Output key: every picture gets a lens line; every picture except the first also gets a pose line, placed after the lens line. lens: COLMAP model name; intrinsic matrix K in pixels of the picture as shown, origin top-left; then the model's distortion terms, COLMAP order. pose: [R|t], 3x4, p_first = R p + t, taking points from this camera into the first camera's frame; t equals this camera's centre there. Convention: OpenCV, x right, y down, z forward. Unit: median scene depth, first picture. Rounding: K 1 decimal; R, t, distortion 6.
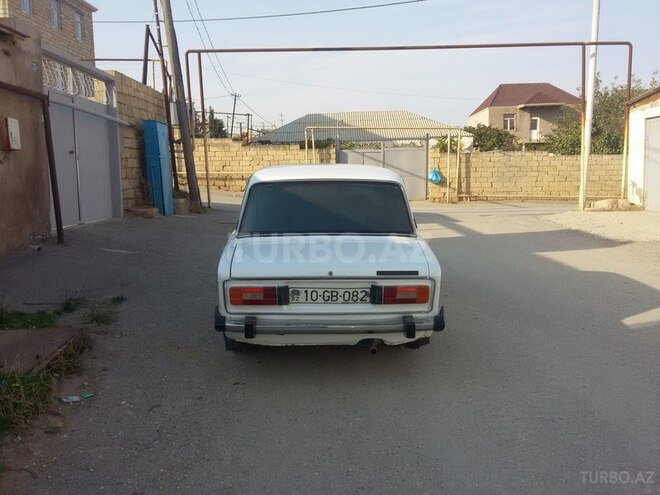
lens RADIAL K [[636.6, 0, 326.0], [0, 636.6, 249.9], [0, 0, 1]] dist [0.118212, -0.292146]
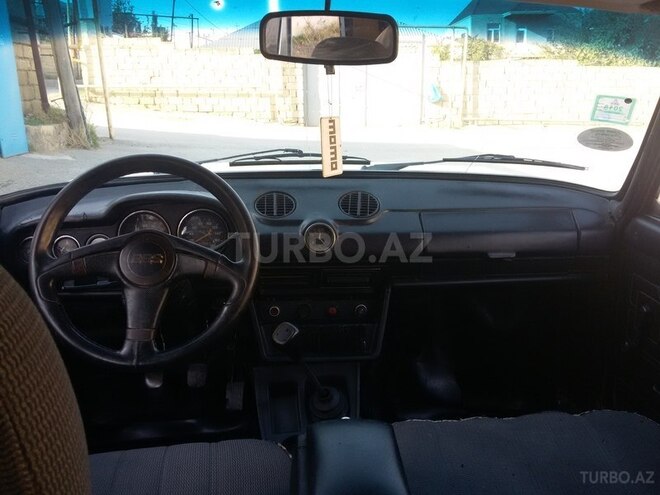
lens RADIAL K [[636.6, 0, 326.0], [0, 636.6, 249.9], [0, 0, 1]] dist [0.118212, -0.292146]
pose [[0.998051, -0.010518, 0.061505, -0.007294], [0.003072, 0.992777, 0.119932, -0.020847], [-0.062322, -0.119509, 0.990875, 0.223653]]
